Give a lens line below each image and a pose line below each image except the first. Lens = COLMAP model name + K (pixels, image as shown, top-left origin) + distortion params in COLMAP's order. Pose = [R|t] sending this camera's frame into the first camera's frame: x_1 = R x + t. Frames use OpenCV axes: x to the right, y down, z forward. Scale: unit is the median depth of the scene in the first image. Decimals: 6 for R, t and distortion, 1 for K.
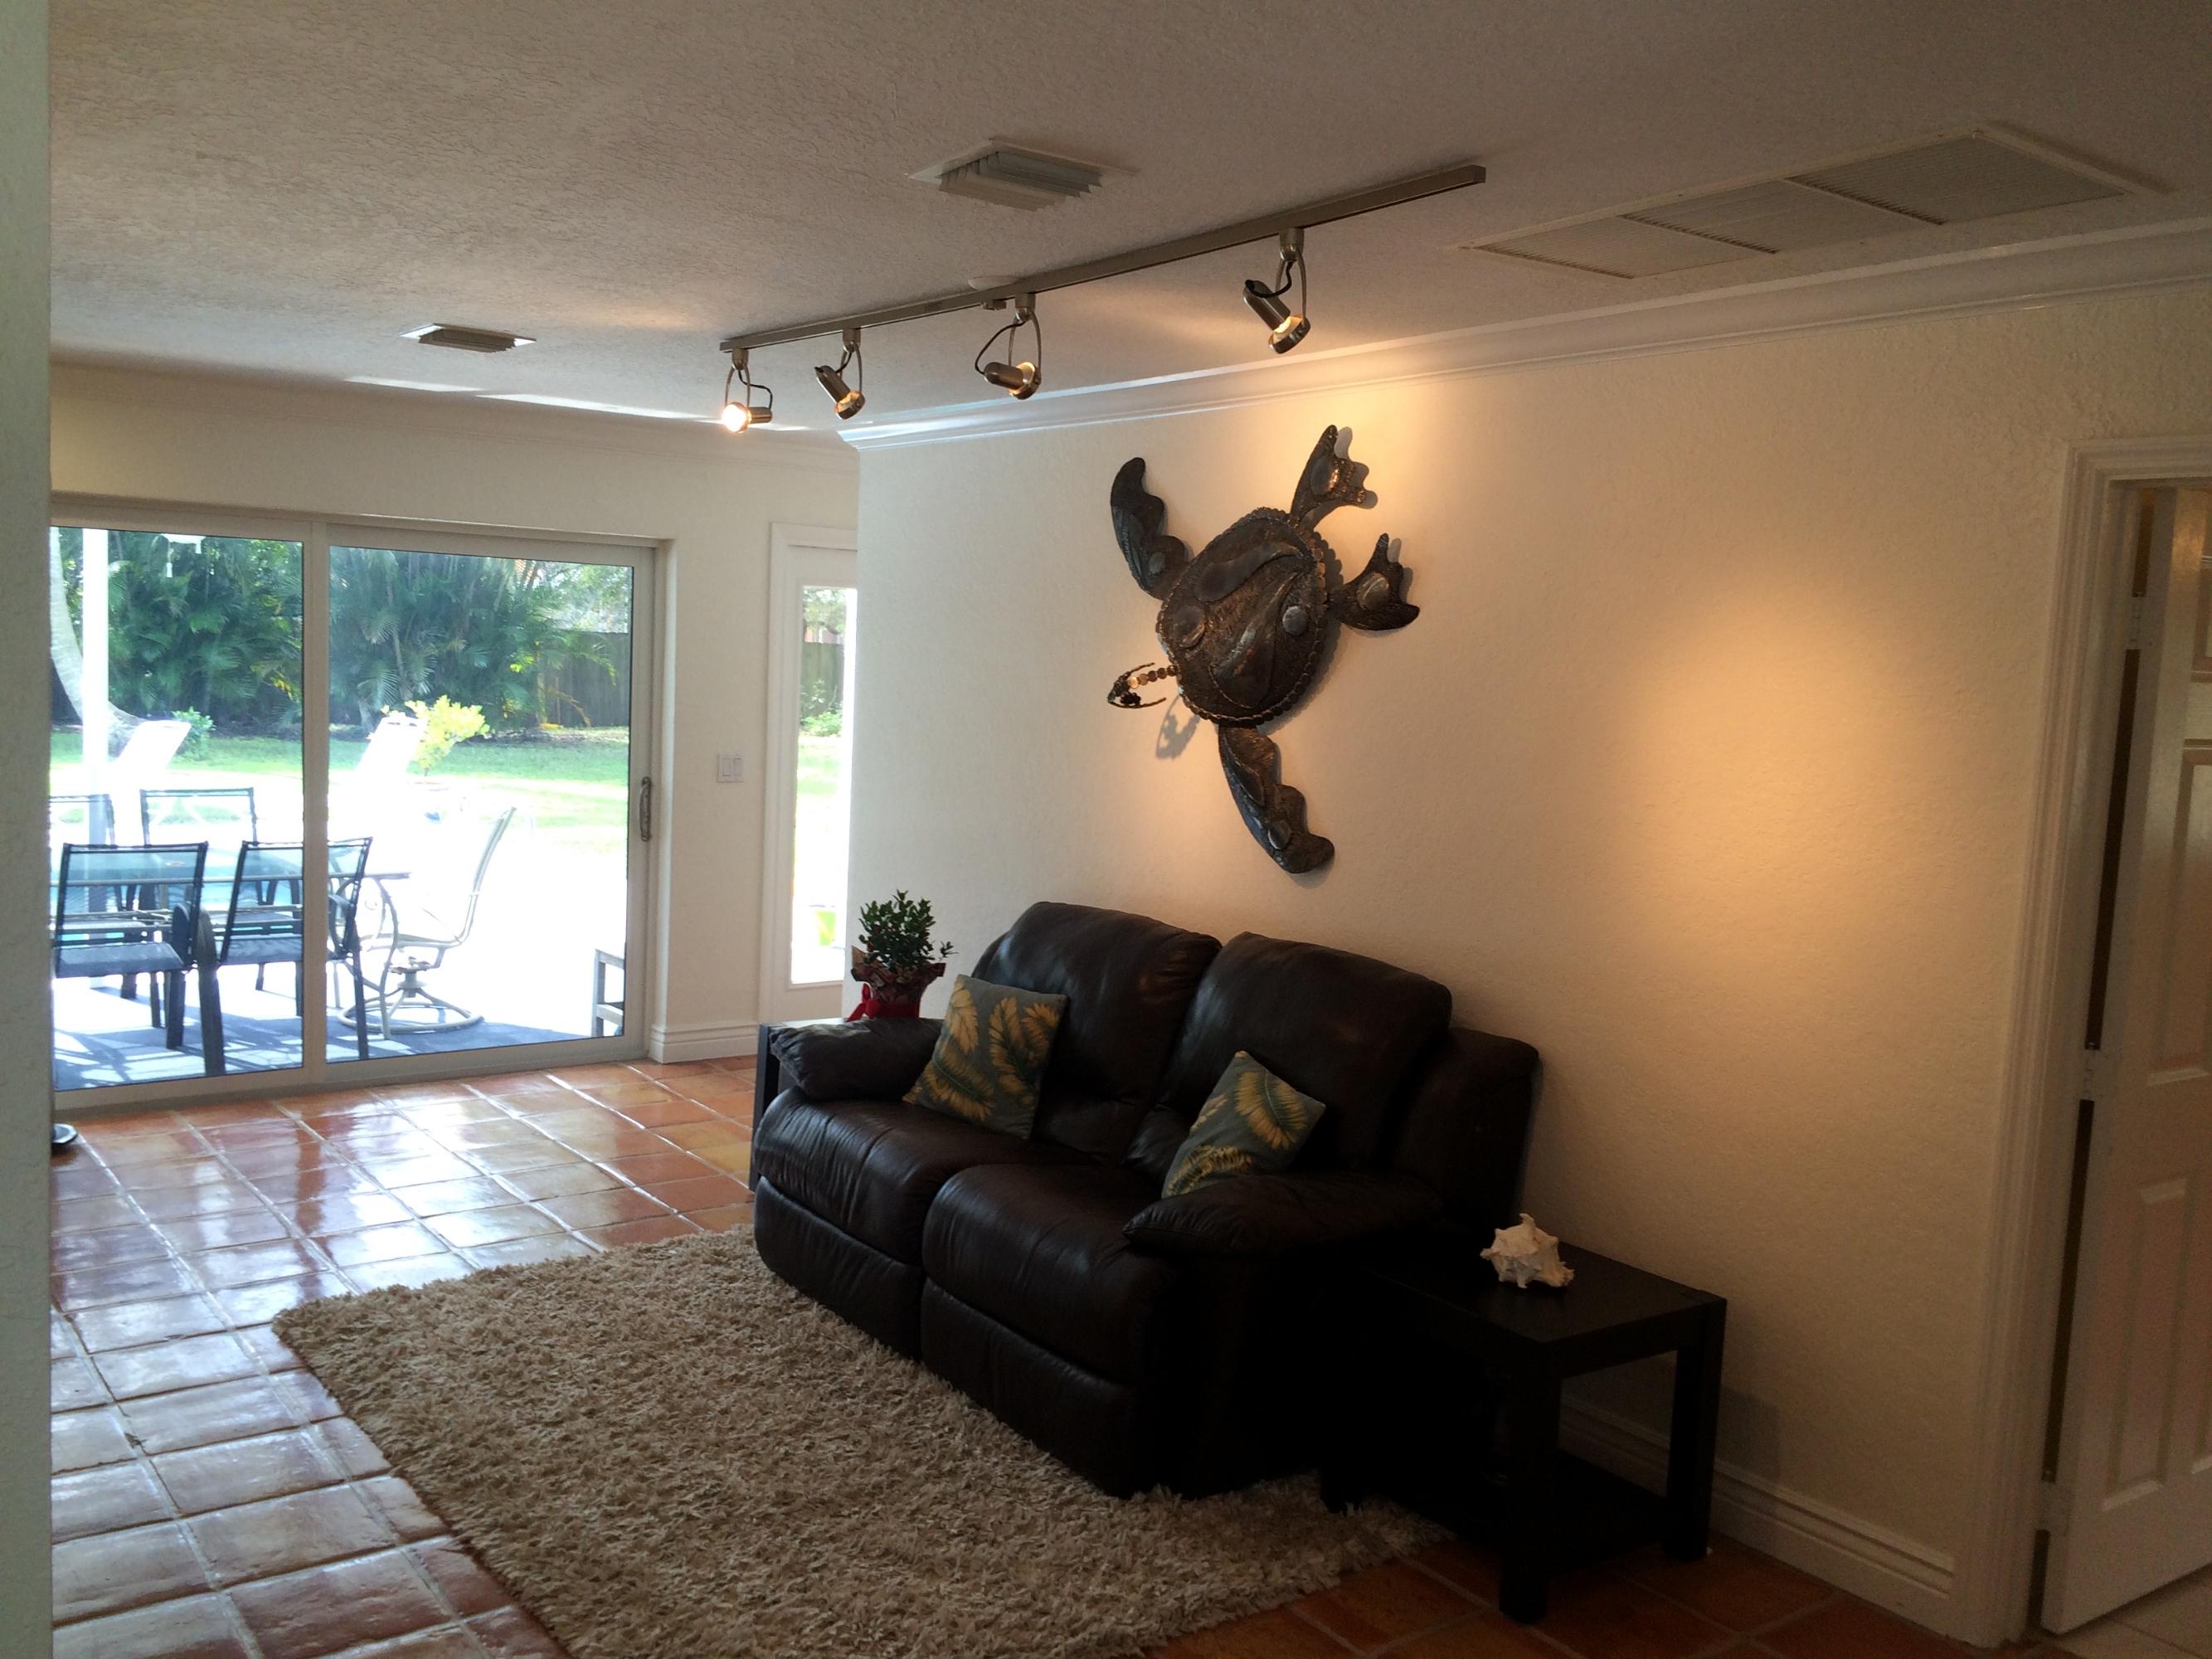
lens RADIAL K [[1908.4, 0, 1093.4], [0, 1908.4, 825.5], [0, 0, 1]] dist [0.087116, -0.129709]
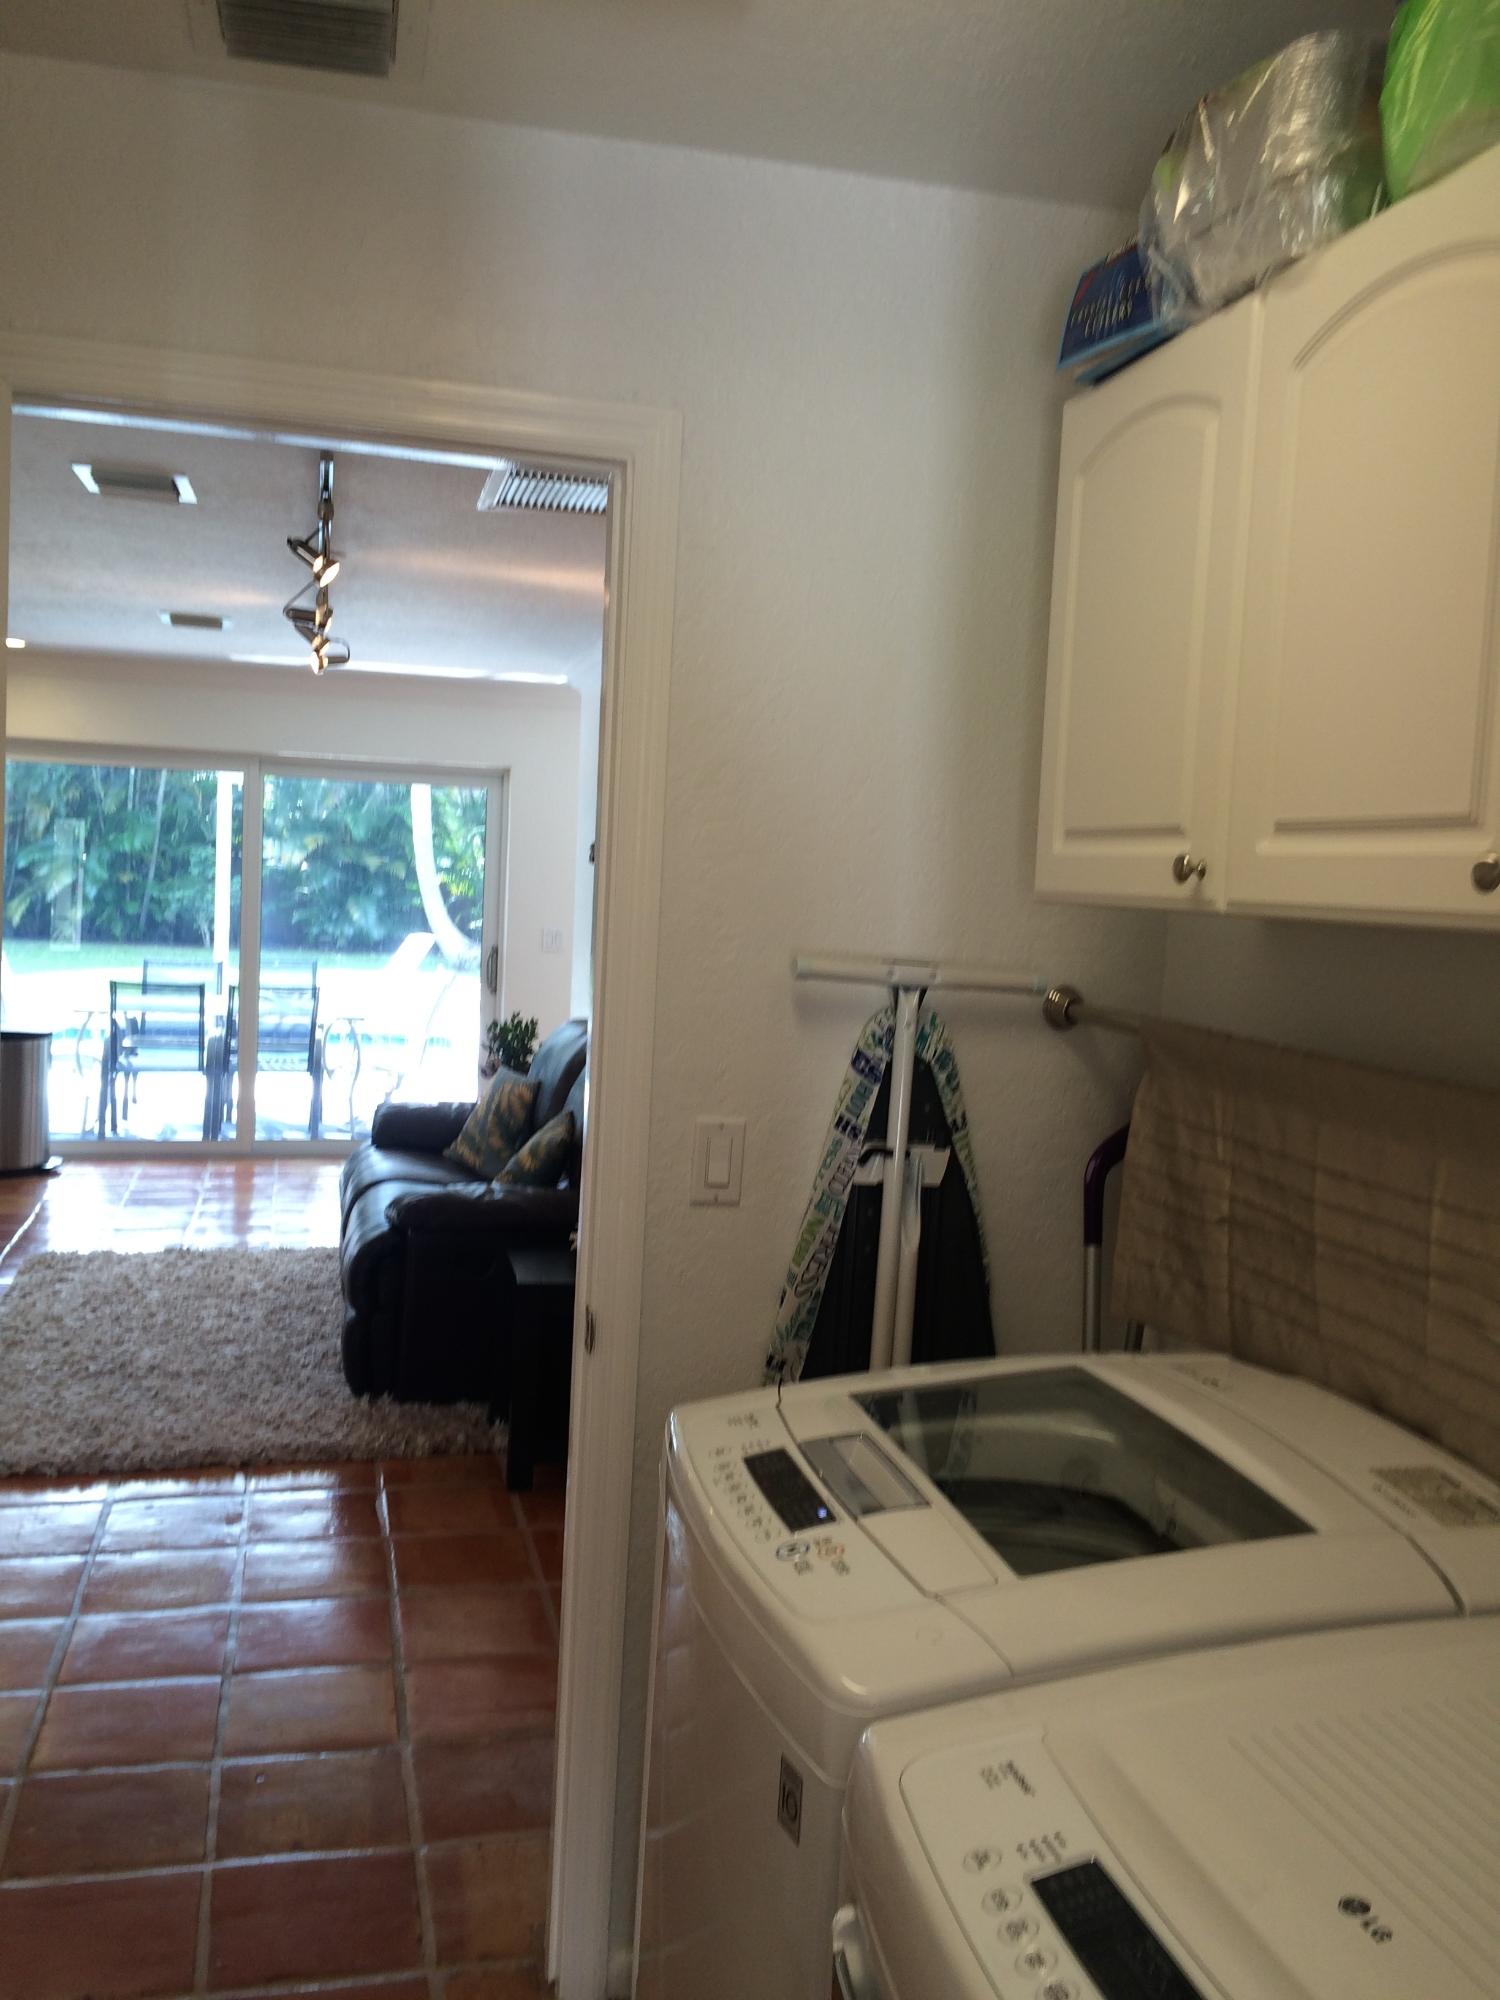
lens RADIAL K [[1725.4, 0, 750.0], [0, 1725.4, 1000.0], [0, 0, 1]] dist [0.087116, -0.129709]
pose [[0.920140, 0.020240, -0.391067, 0.590894], [-0.037086, 0.998679, -0.035572, 0.071027], [0.389830, 0.047234, 0.919675, -0.057077]]
